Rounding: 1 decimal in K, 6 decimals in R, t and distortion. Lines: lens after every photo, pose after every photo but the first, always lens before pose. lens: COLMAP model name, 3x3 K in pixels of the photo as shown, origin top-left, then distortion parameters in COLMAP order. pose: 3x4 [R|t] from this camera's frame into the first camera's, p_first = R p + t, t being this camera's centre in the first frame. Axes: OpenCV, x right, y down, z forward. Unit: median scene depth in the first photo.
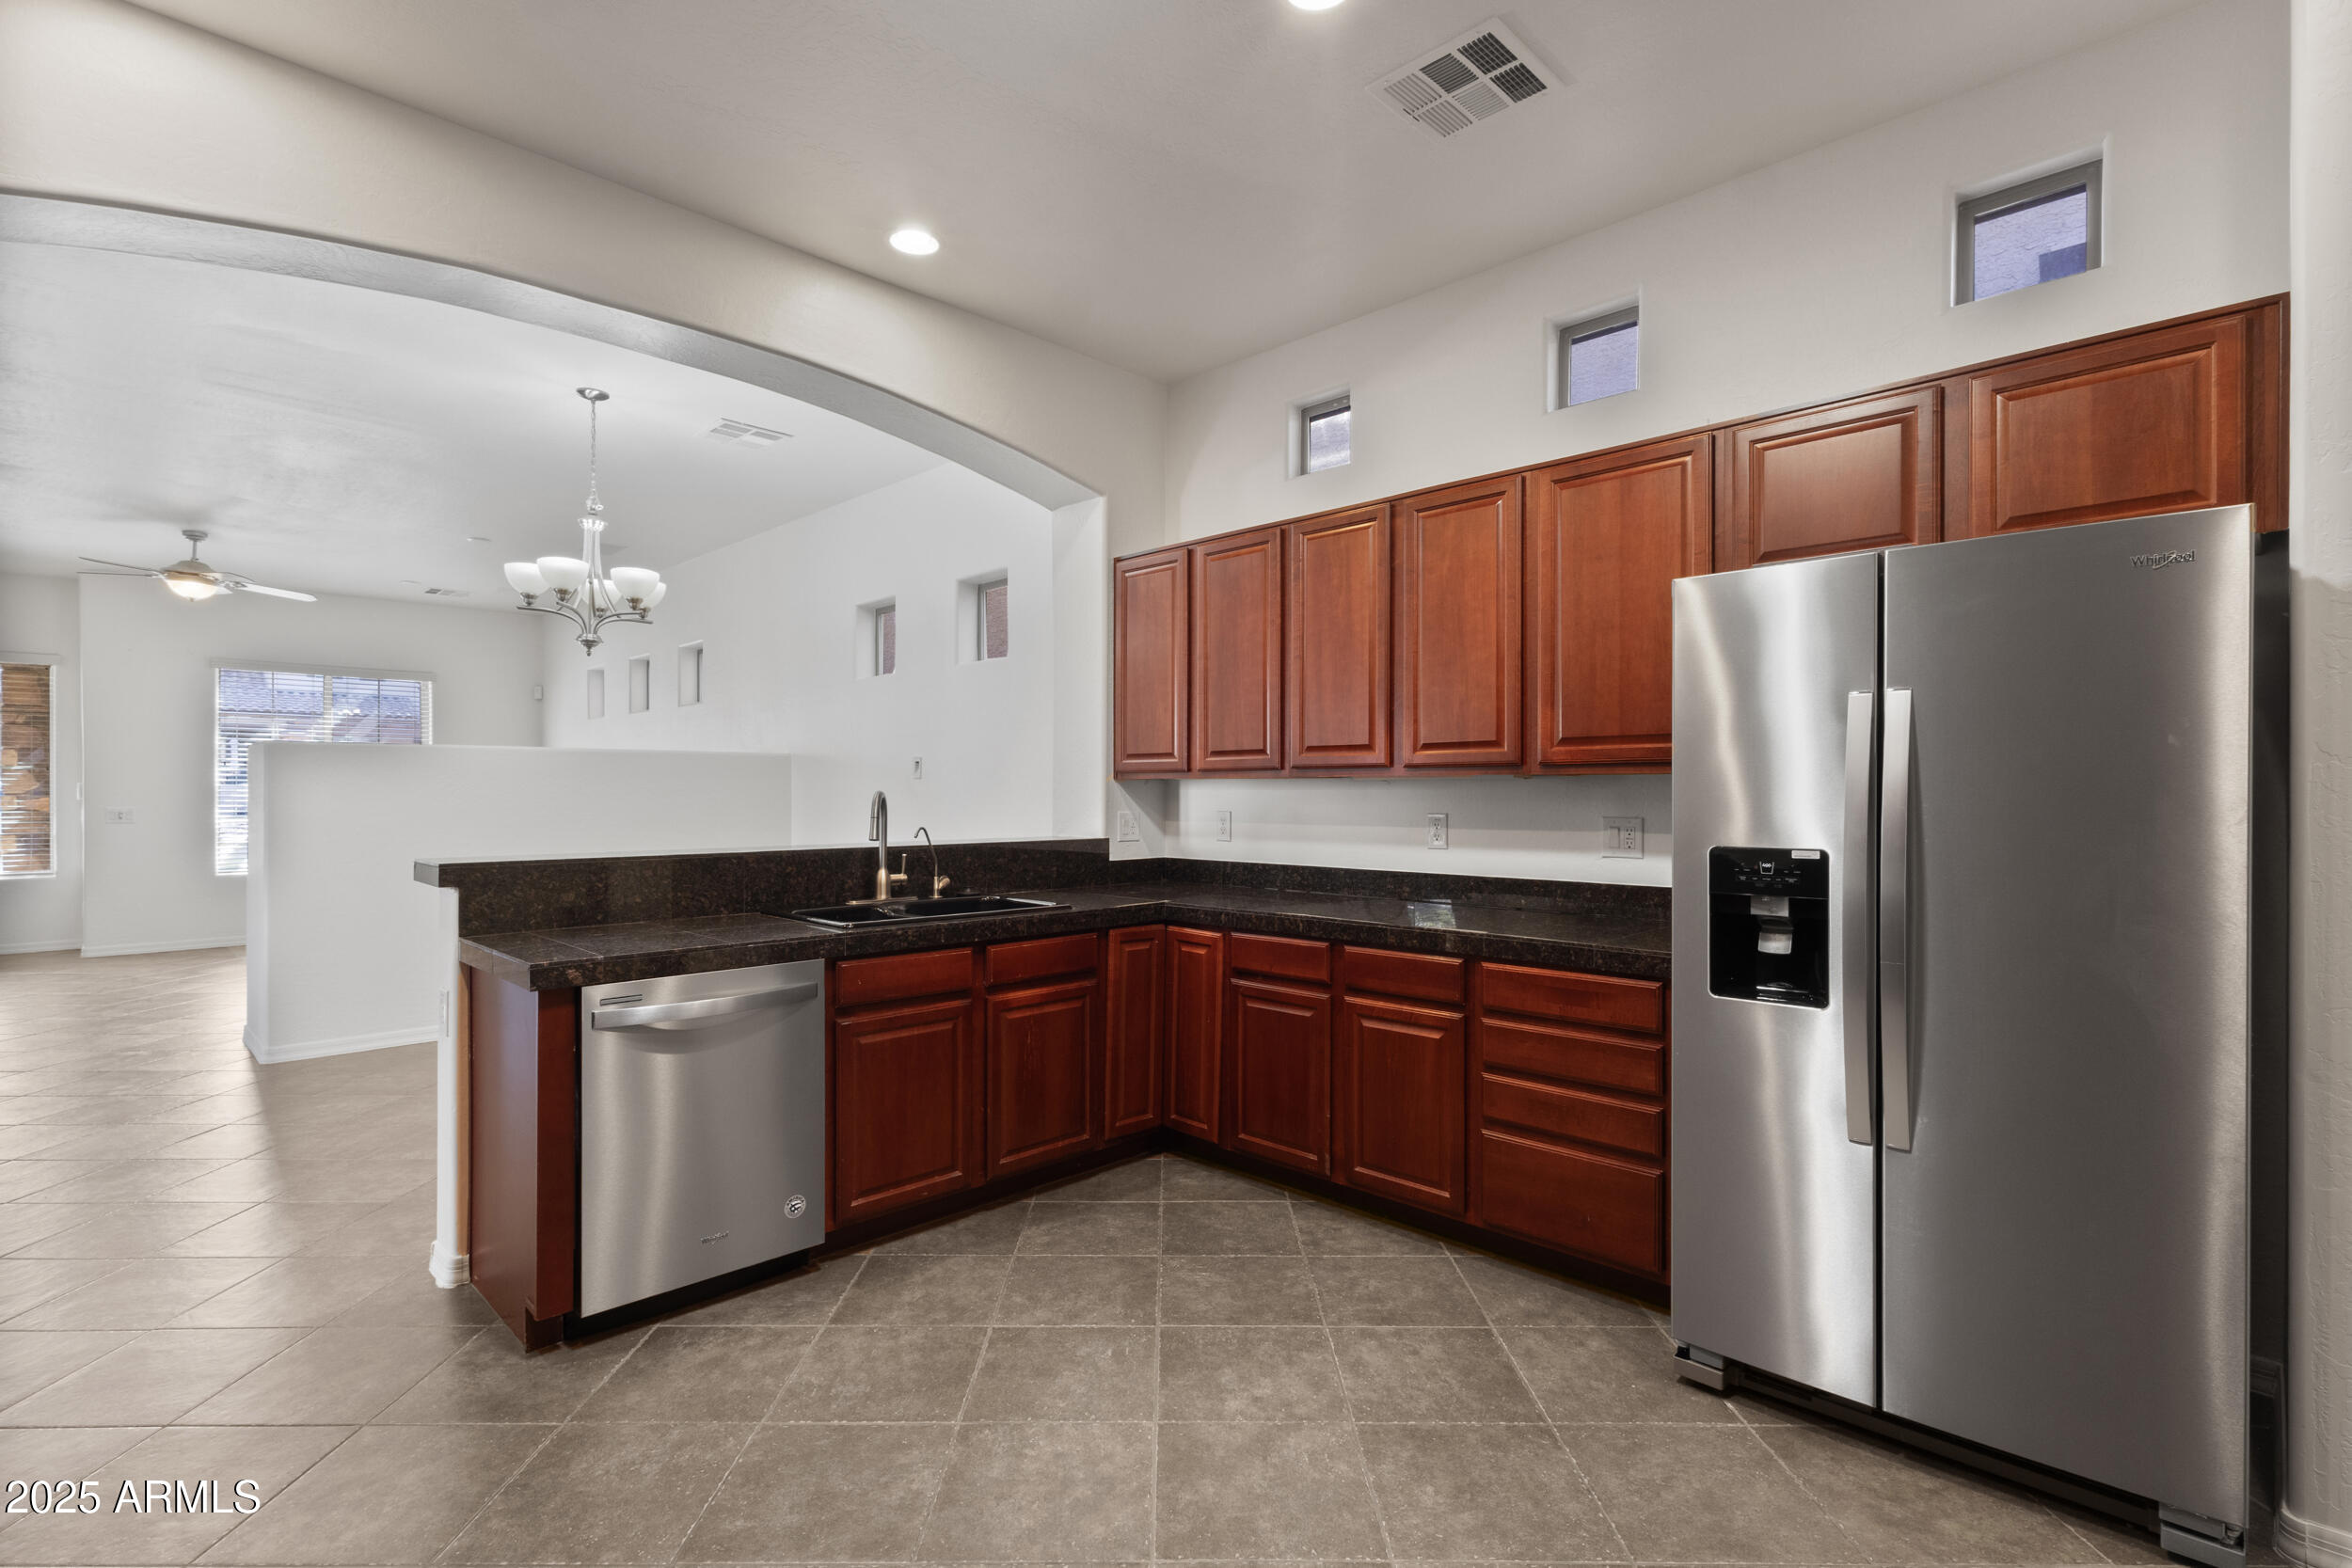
lens RADIAL K [[1091.4, 0, 1177.9], [0, 1091.4, 787.1], [0, 0, 1]] dist [0.003487, 0.000587]
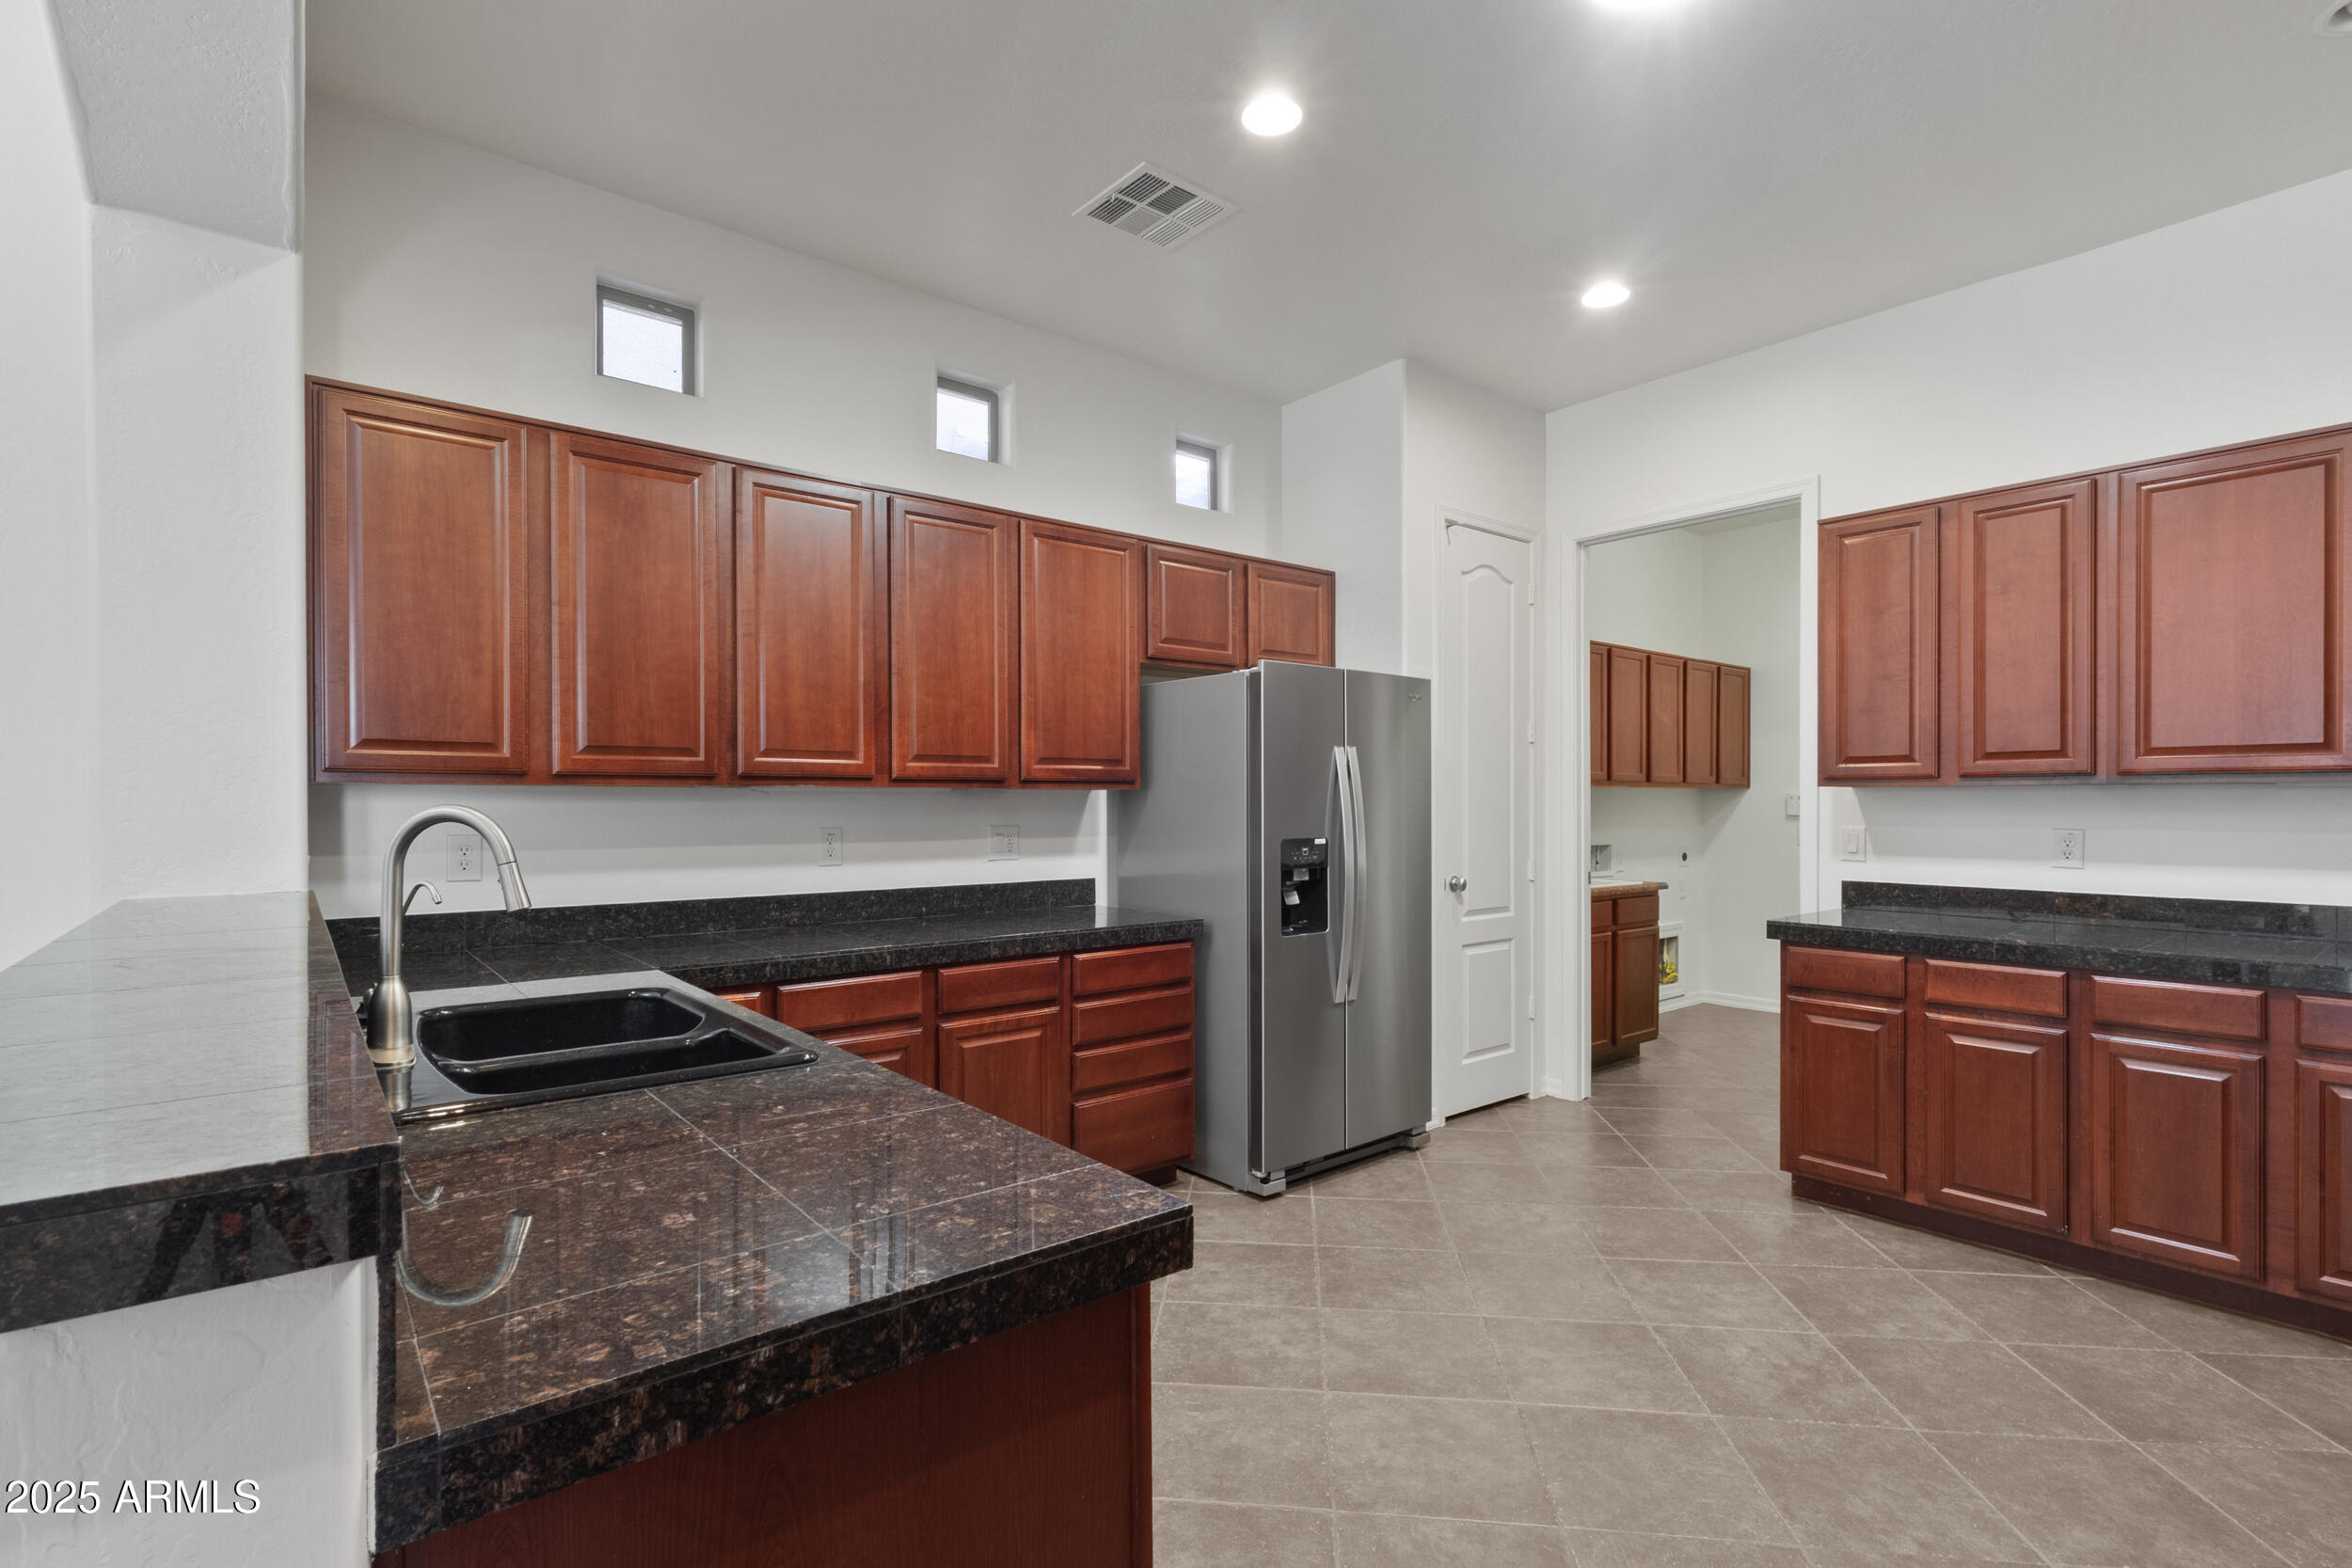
lens RADIAL K [[1091.4, 0, 1167.3], [0, 1091.4, 801.1], [0, 0, 1]] dist [0.003487, 0.000587]
pose [[0.112016, 0.001519, 0.993705, -0.768514], [-0.002759, 0.999995, -0.001217, 0.001973], [-0.993703, -0.002605, 0.112019, 0.720588]]
